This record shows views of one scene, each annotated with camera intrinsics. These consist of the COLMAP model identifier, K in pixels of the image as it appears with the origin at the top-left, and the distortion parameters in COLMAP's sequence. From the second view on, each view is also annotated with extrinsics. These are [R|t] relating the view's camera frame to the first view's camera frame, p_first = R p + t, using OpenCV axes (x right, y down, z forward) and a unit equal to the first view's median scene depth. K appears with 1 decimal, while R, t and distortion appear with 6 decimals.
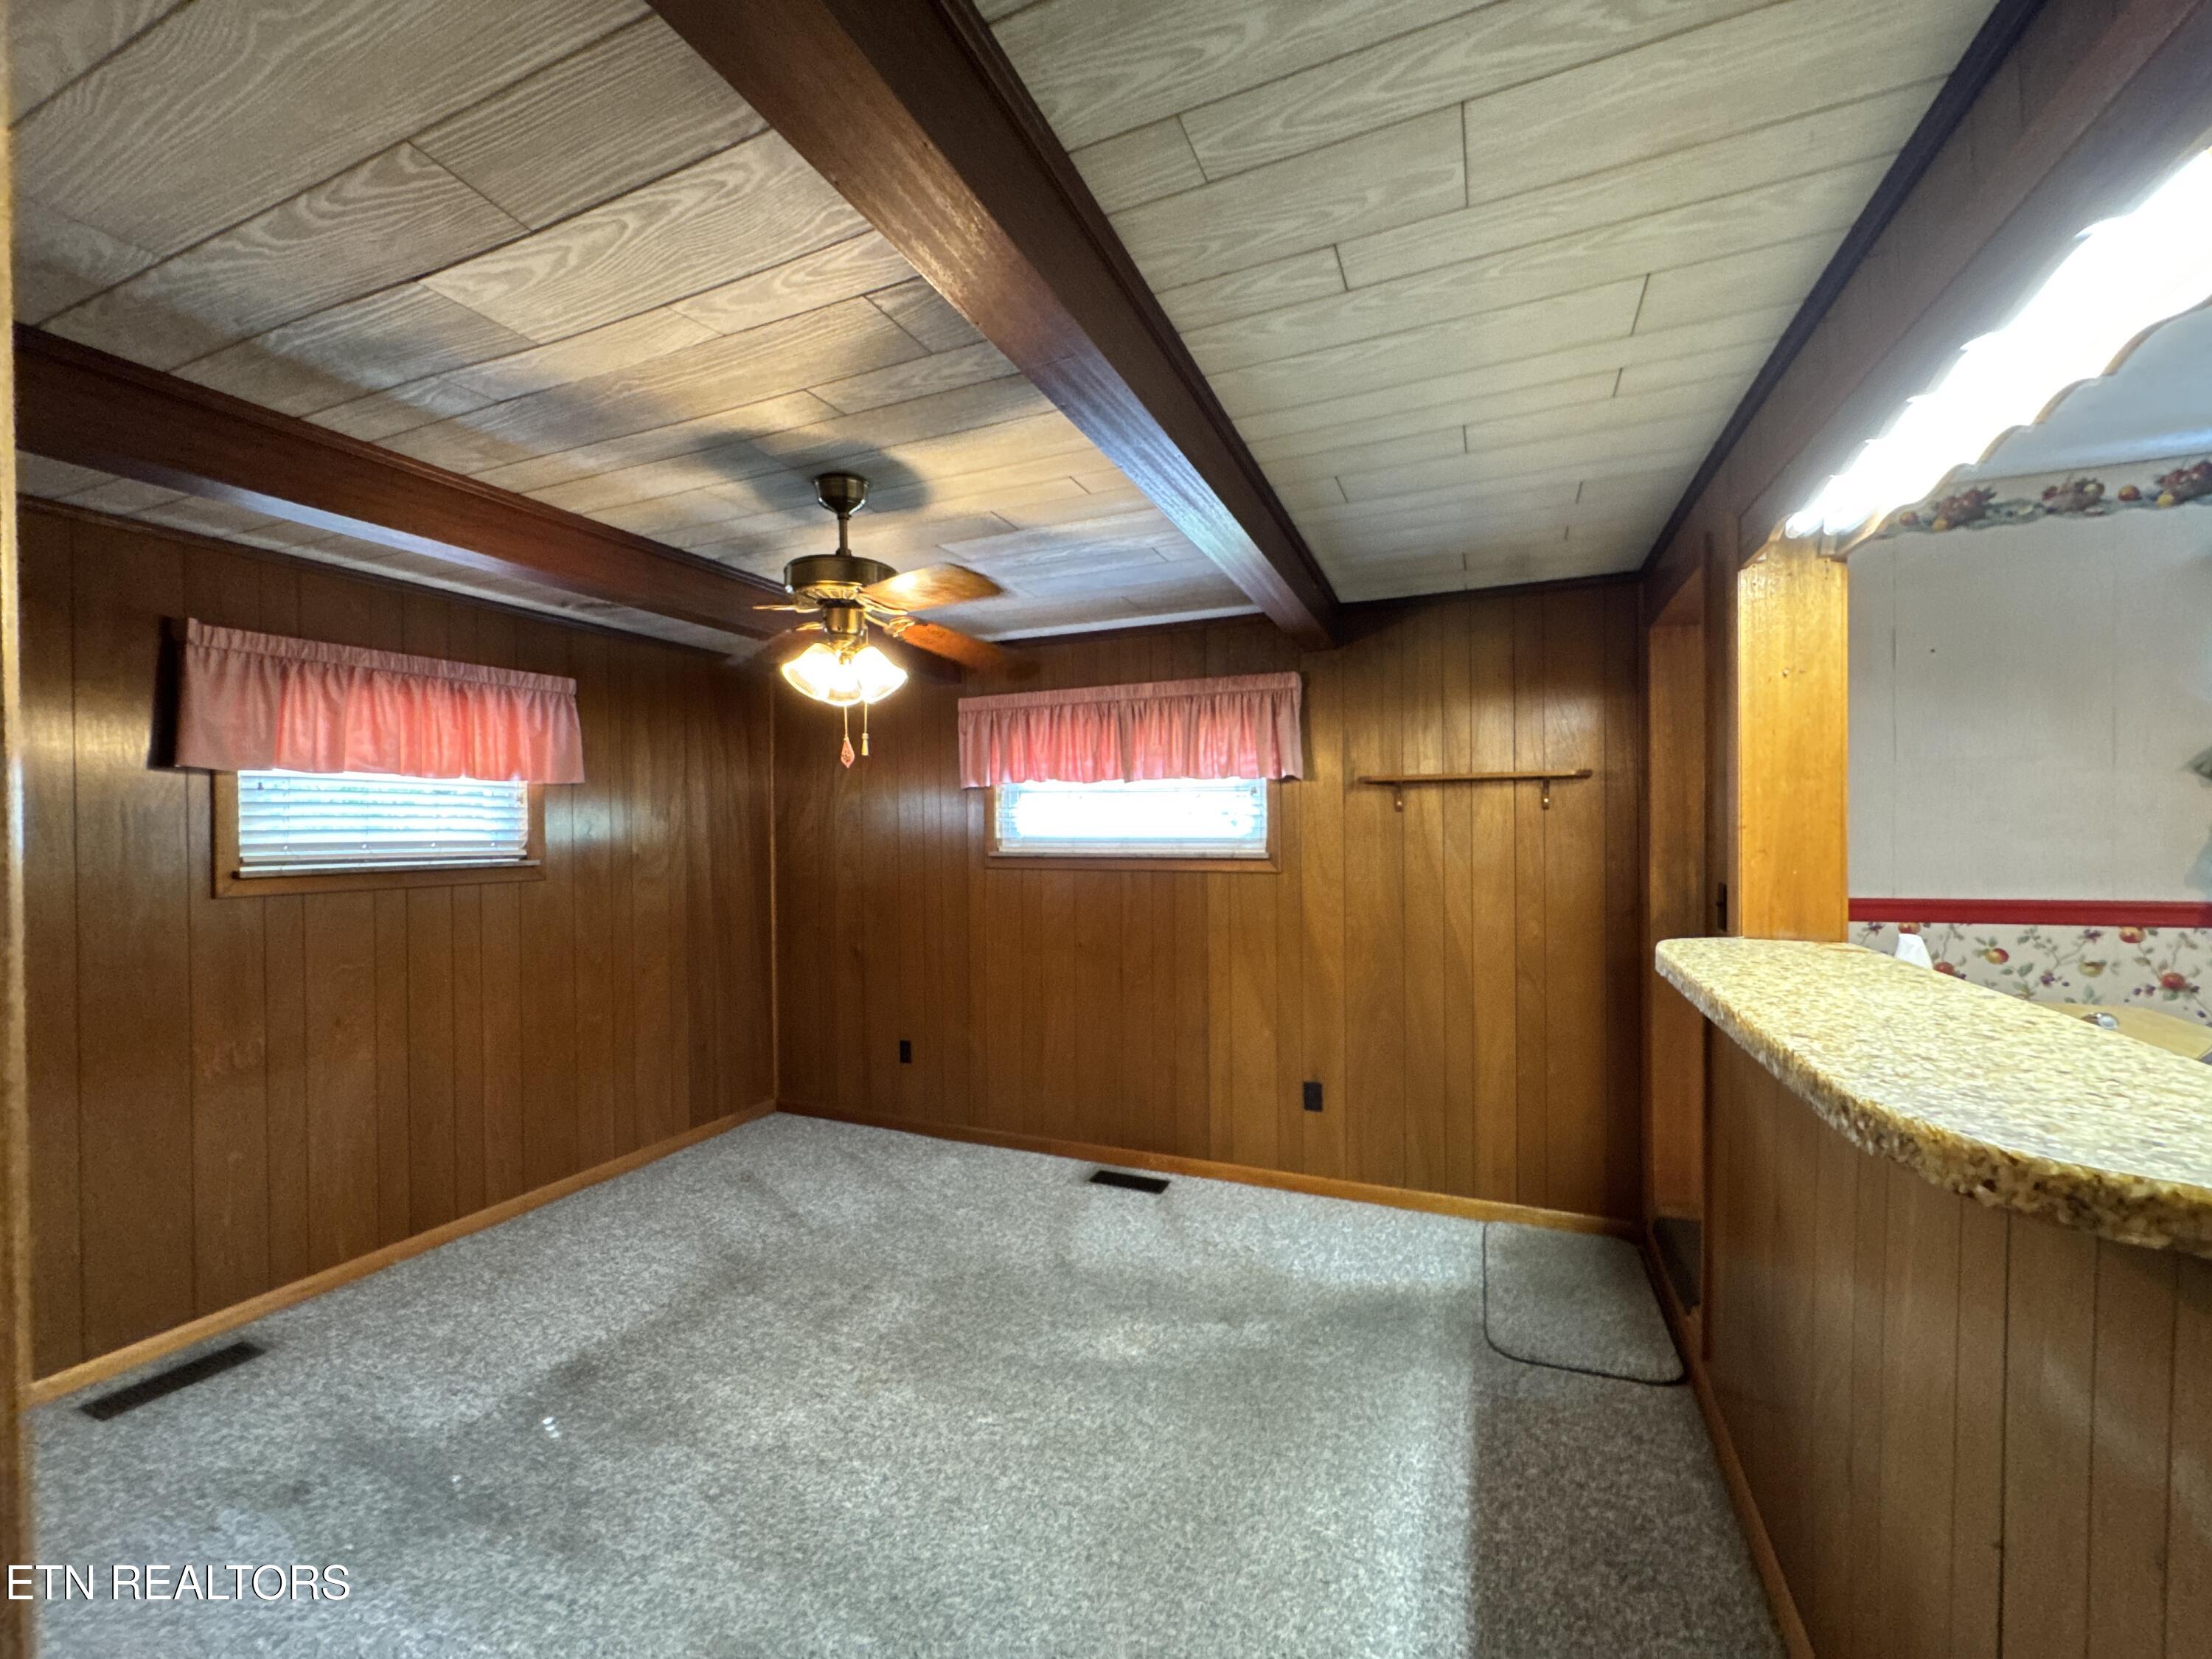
lens RADIAL K [[884.3, 0, 1110.7], [0, 884.3, 837.5], [0, 0, 1]] dist [-0.005473, 0.001099]
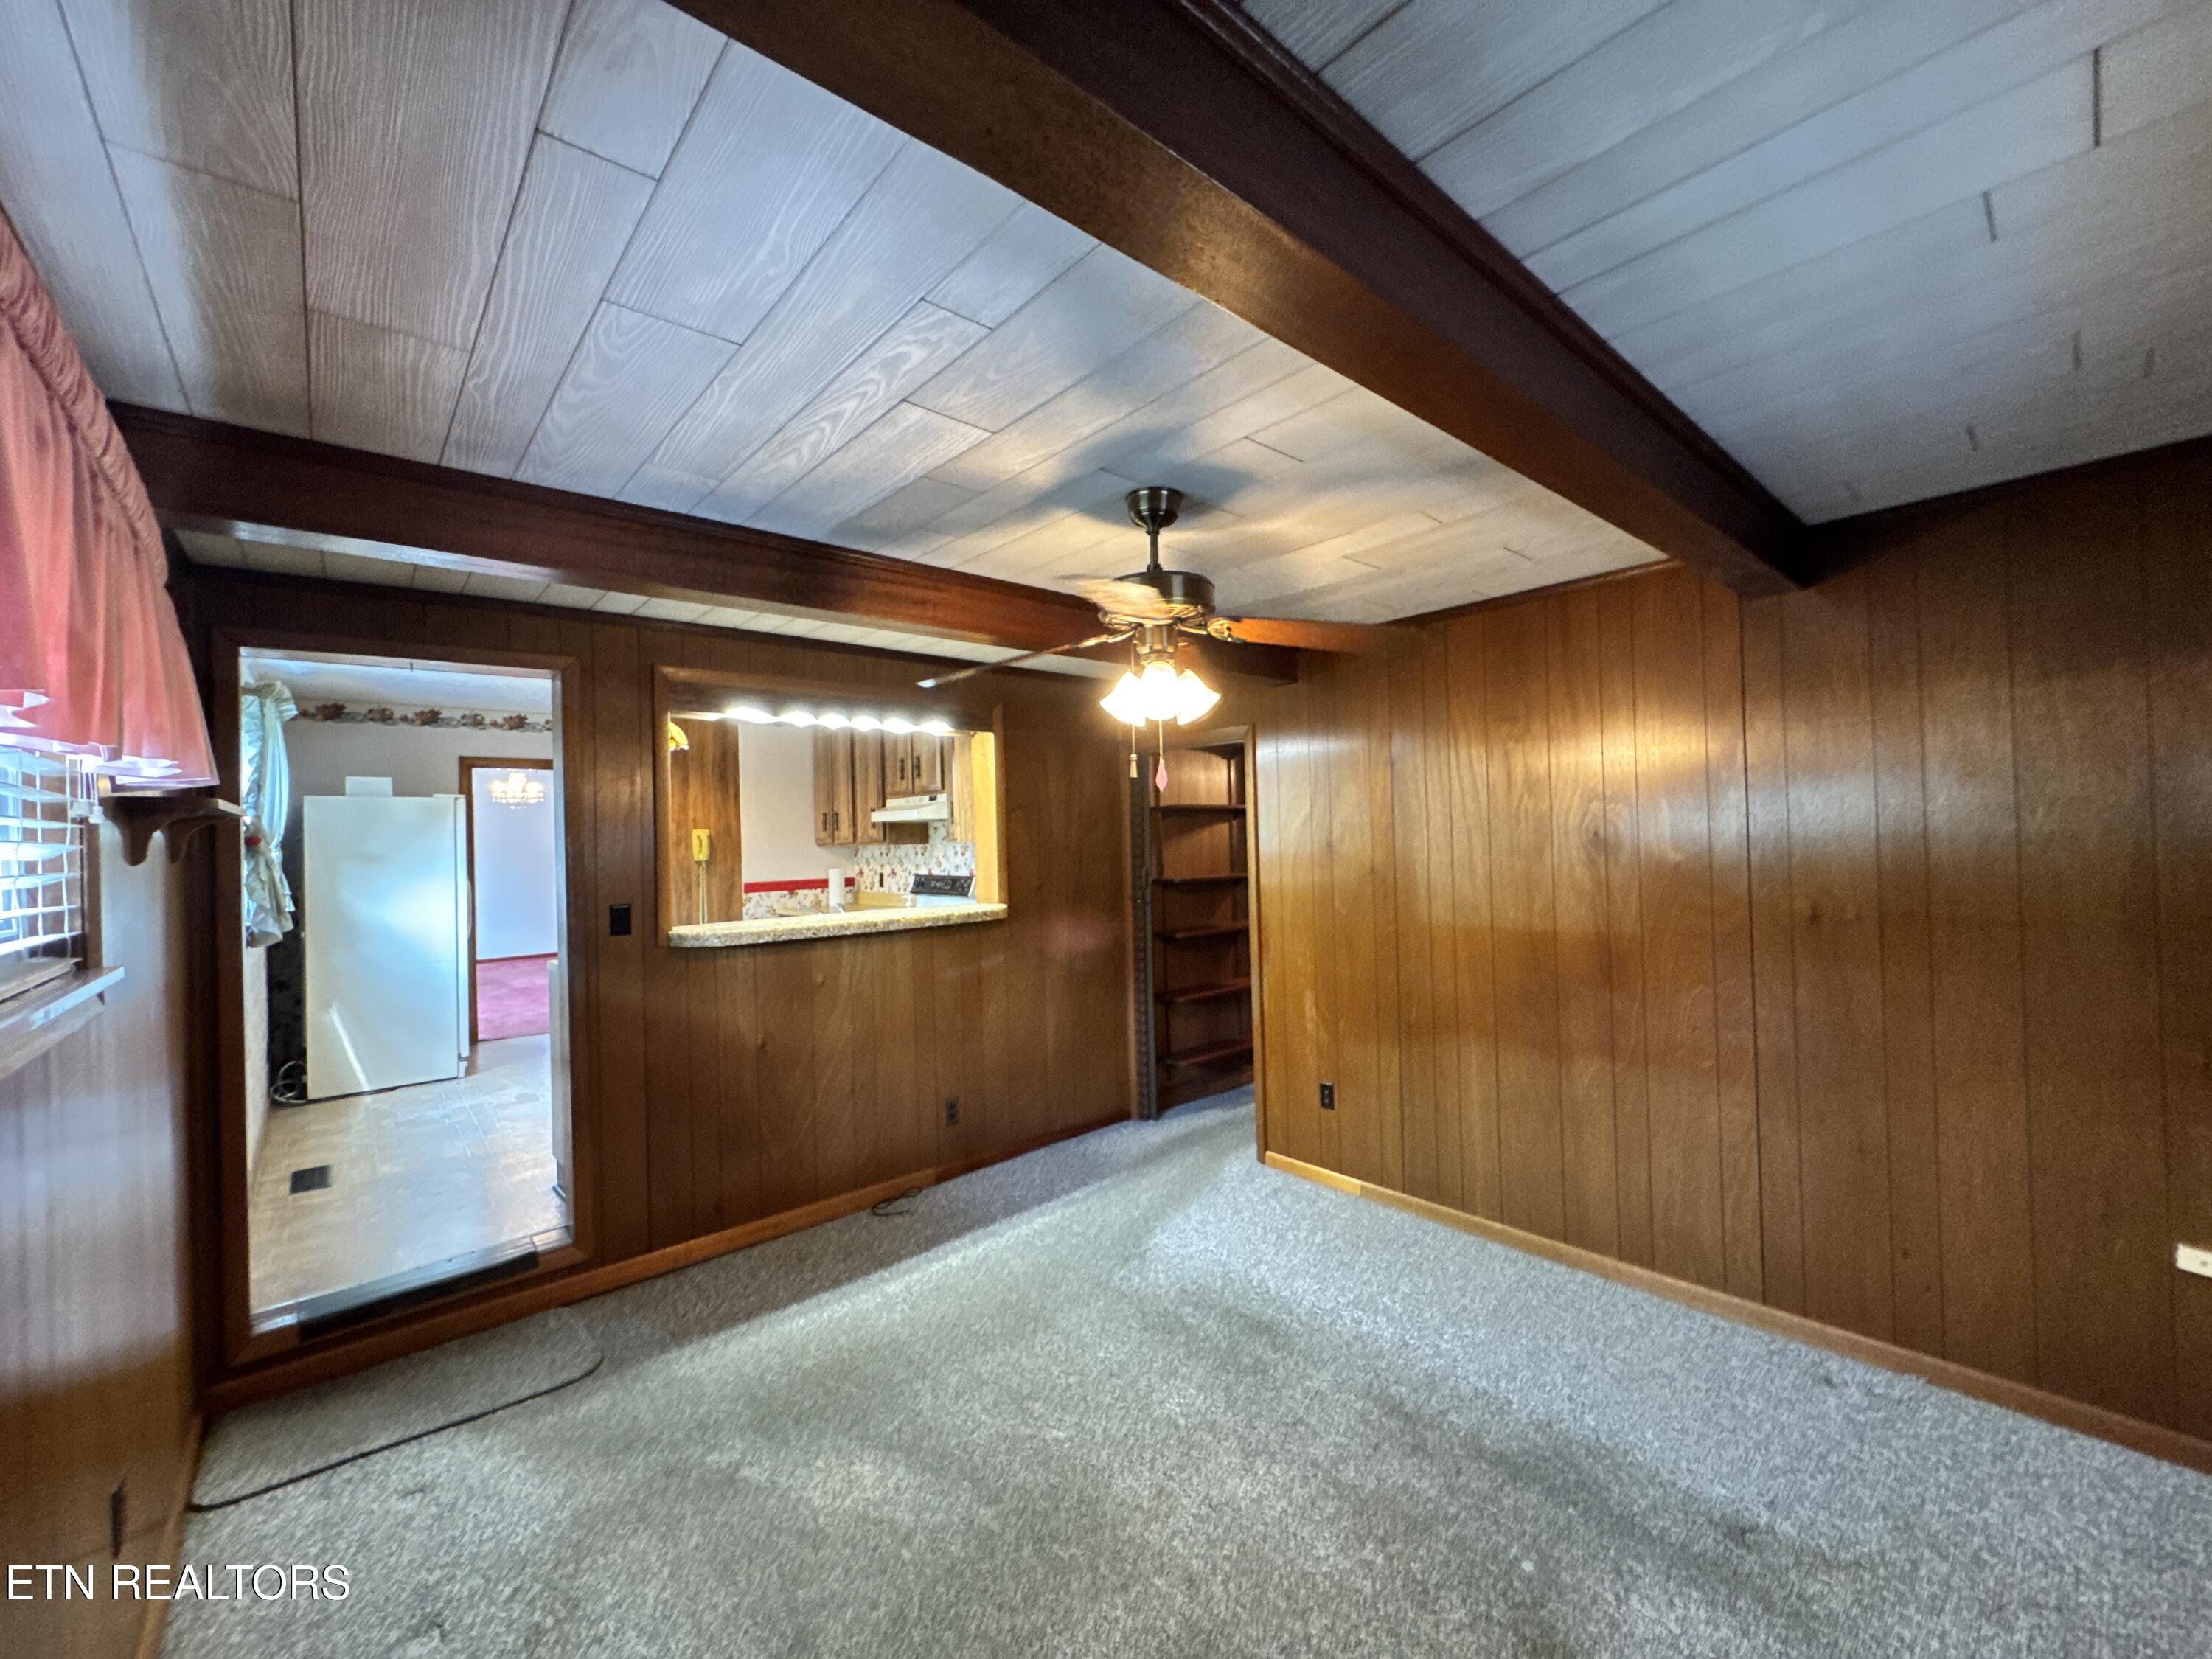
lens RADIAL K [[884.3, 0, 1118.1], [0, 884.3, 829.6], [0, 0, 1]] dist [-0.005473, 0.001099]
pose [[-0.904920, 0.037188, 0.423954, -0.662922], [0.042298, 0.999102, 0.002644, -0.040022], [-0.423475, 0.020325, -0.905680, 1.878937]]
